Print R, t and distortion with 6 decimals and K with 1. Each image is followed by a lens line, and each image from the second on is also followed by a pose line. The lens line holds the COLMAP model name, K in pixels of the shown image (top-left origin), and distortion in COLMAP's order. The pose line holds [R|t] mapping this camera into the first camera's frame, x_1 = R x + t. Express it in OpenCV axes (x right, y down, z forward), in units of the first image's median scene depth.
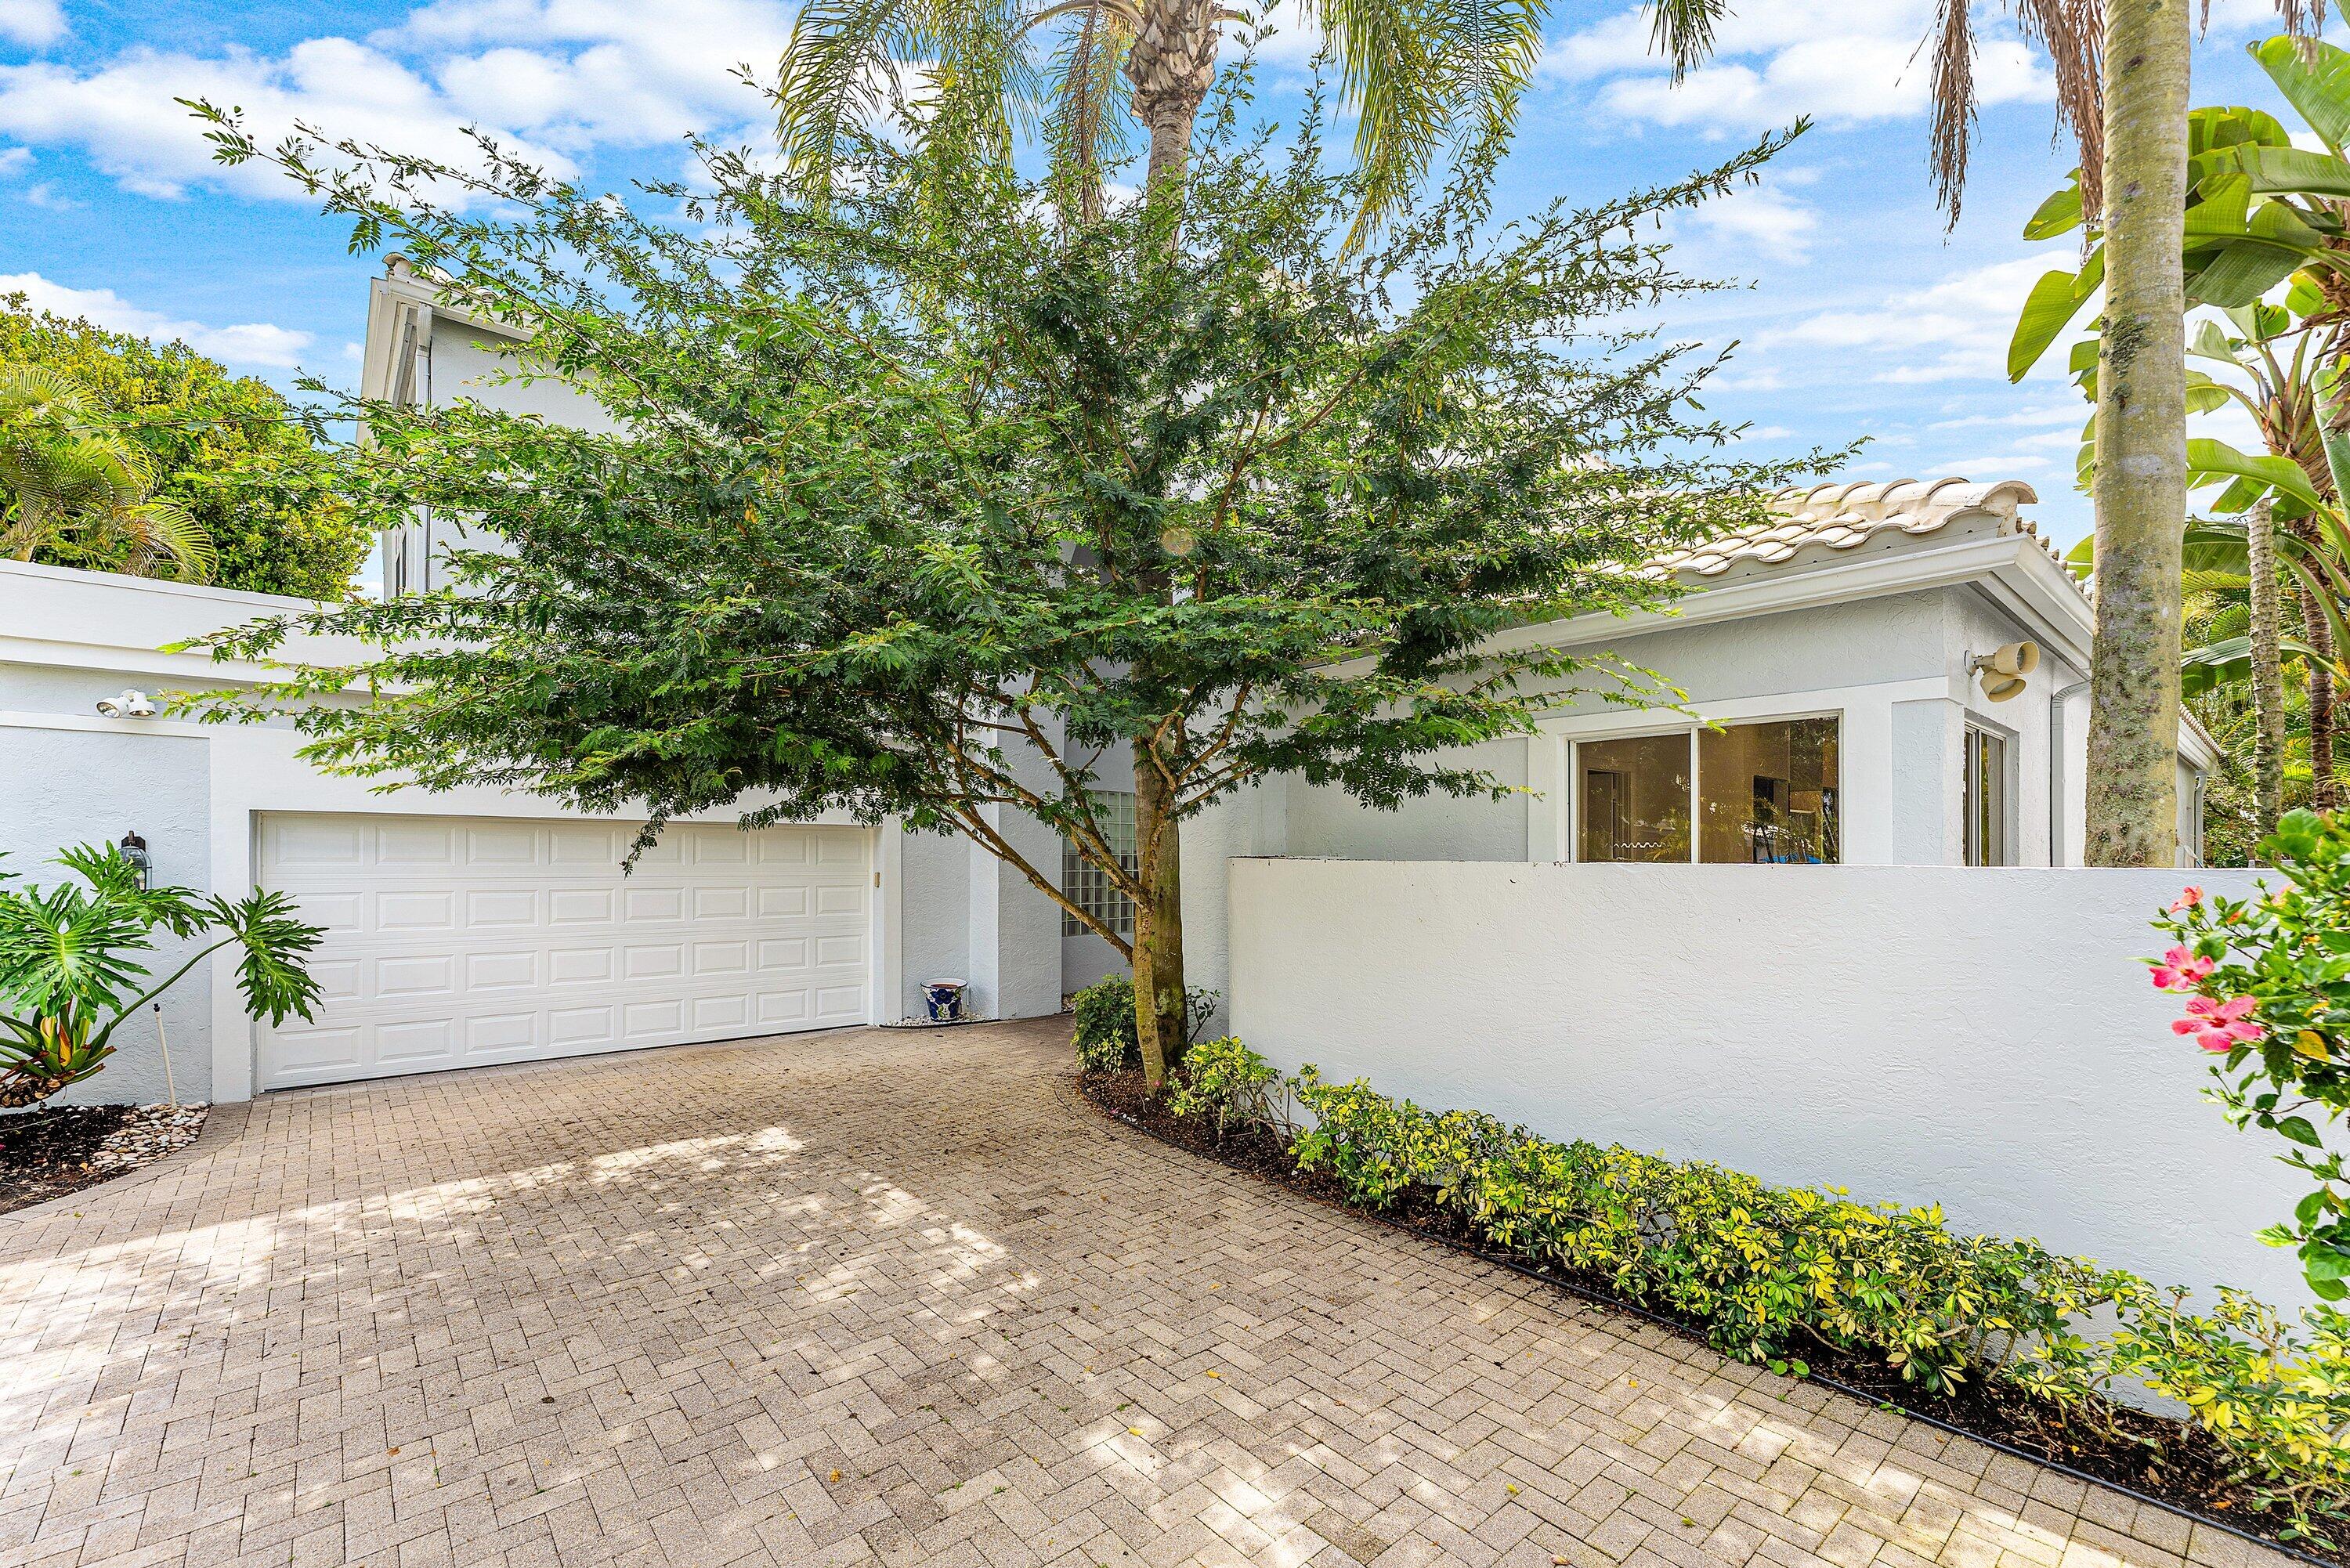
lens RADIAL K [[988.6, 0, 1182.1], [0, 988.6, 812.9], [0, 0, 1]] dist [0.001520, 0.000123]
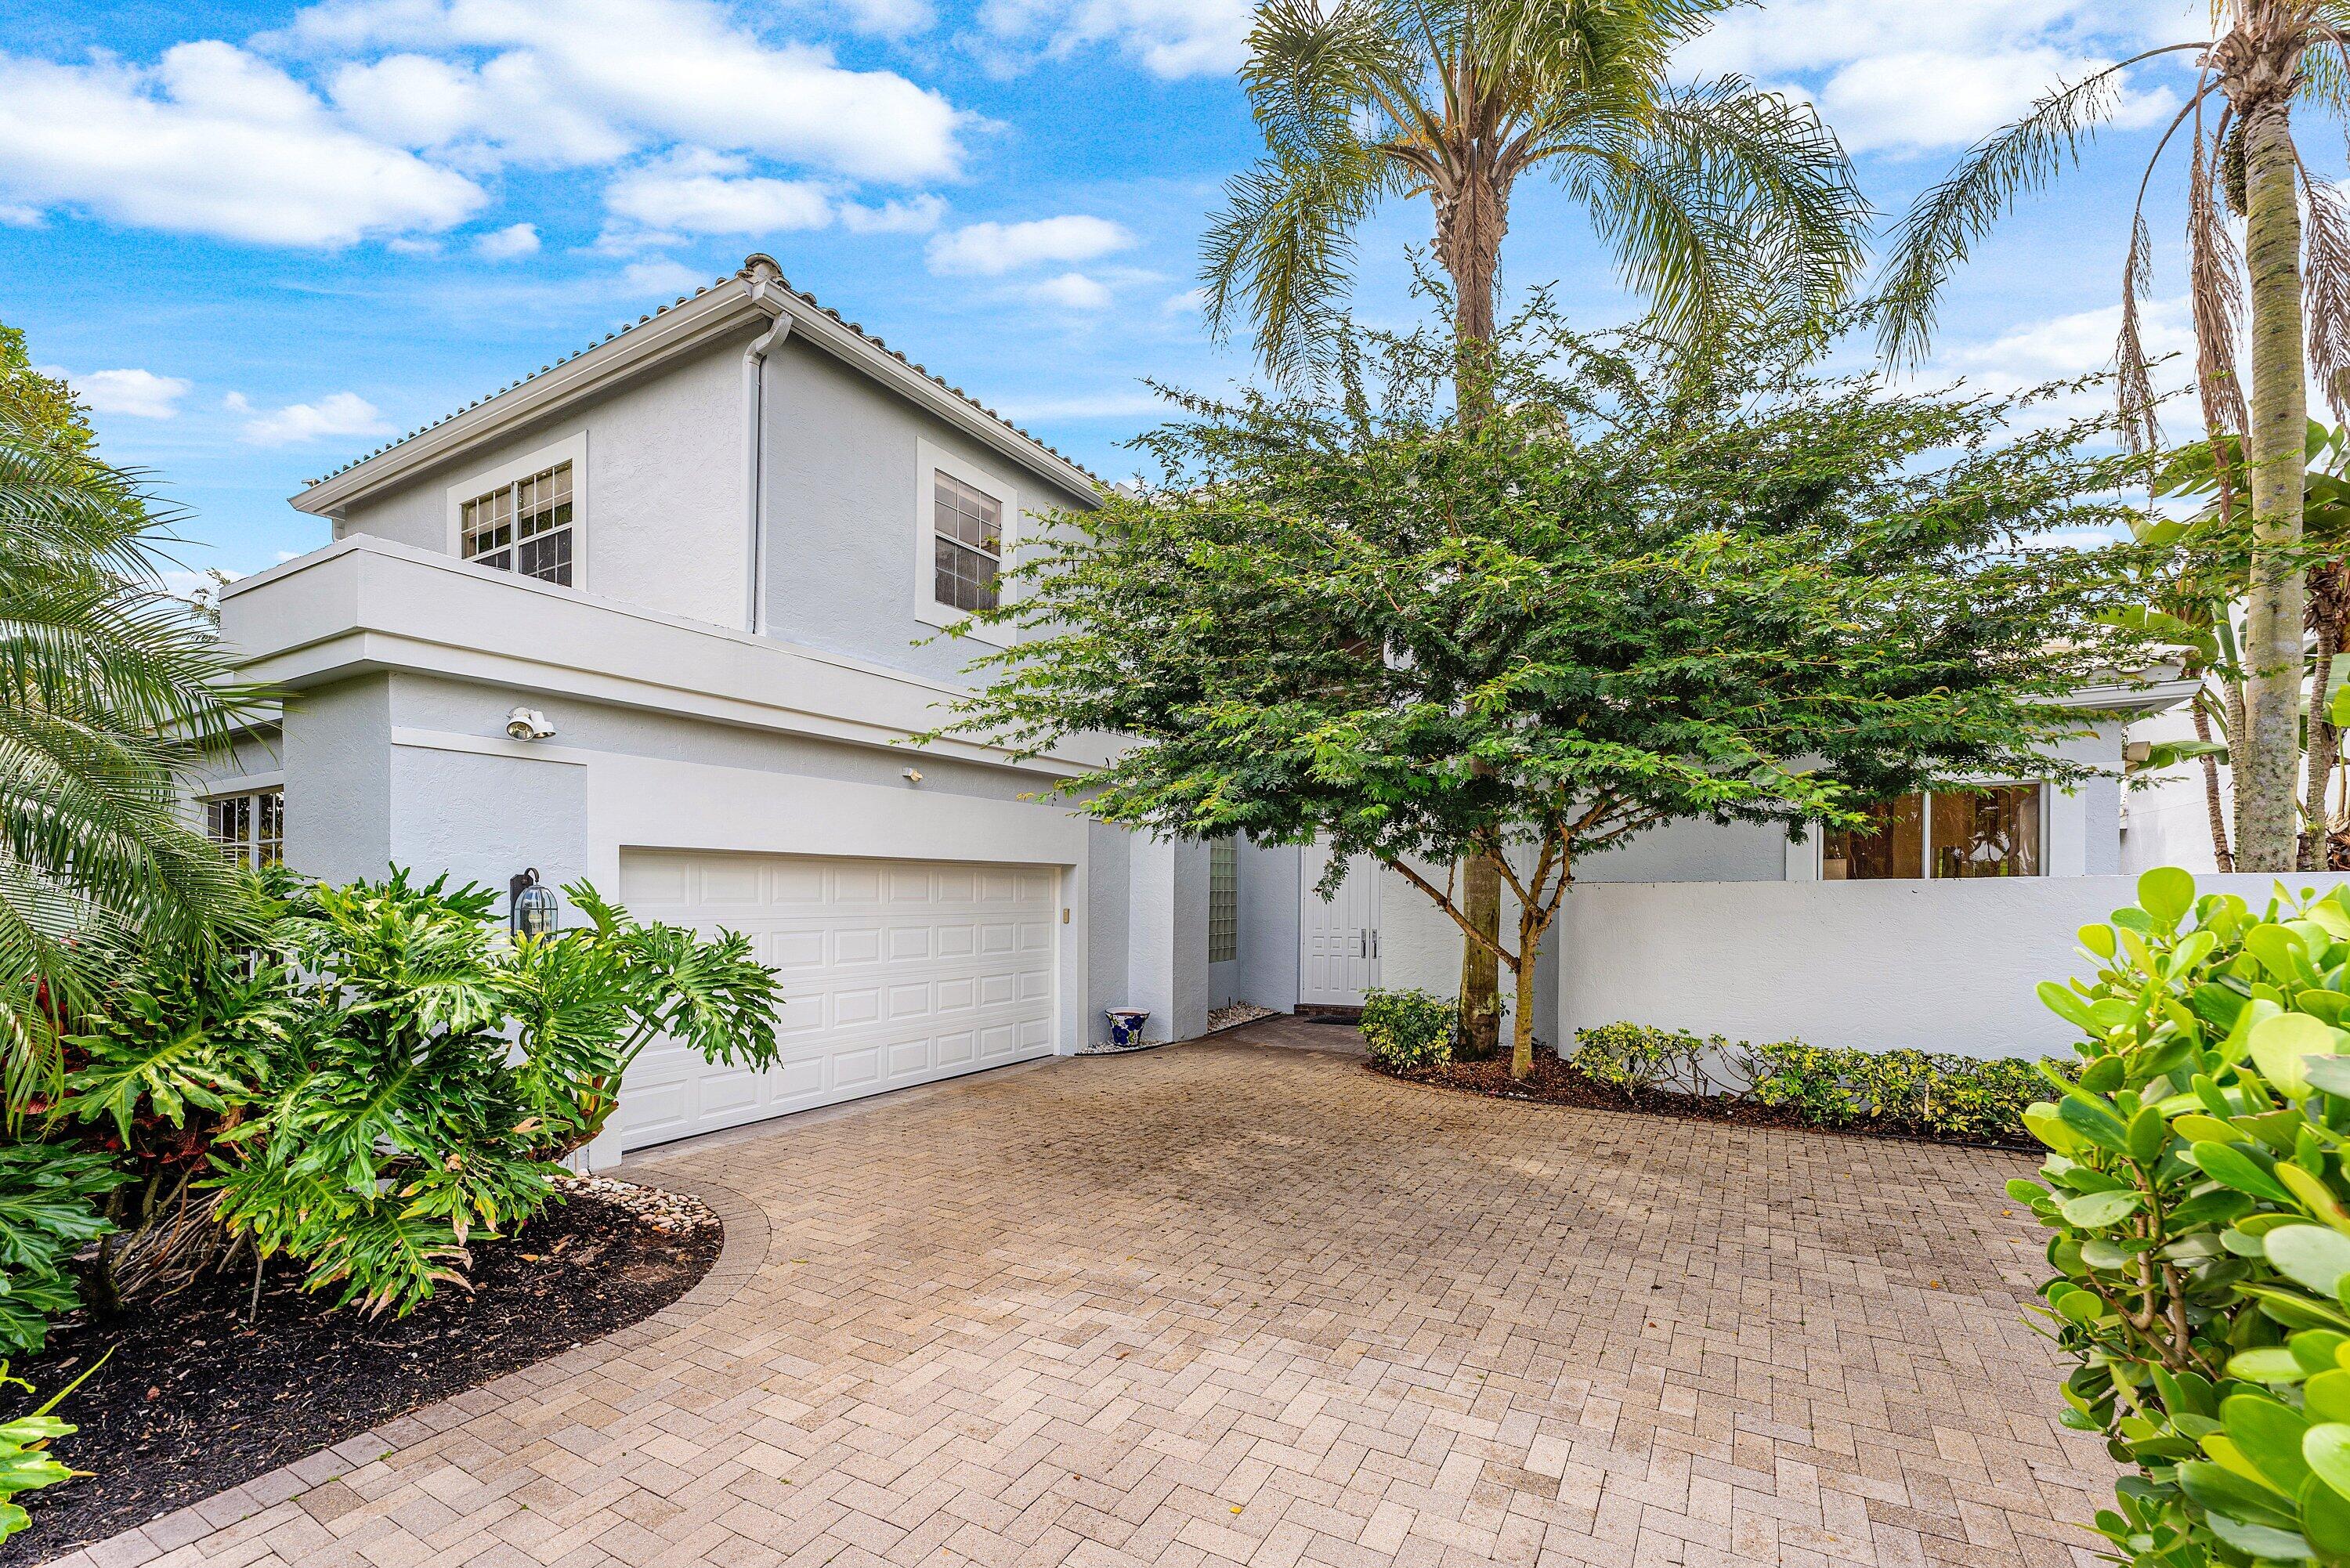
lens RADIAL K [[964.3, 0, 1177.3], [0, 964.3, 865.9], [0, 0, 1]] dist [0.017348, -0.000004]
pose [[0.945950, -0.001904, 0.324307, -0.816898], [-0.000919, 0.999963, 0.008552, 0.009270], [-0.324311, -0.008388, 0.945913, -0.007756]]
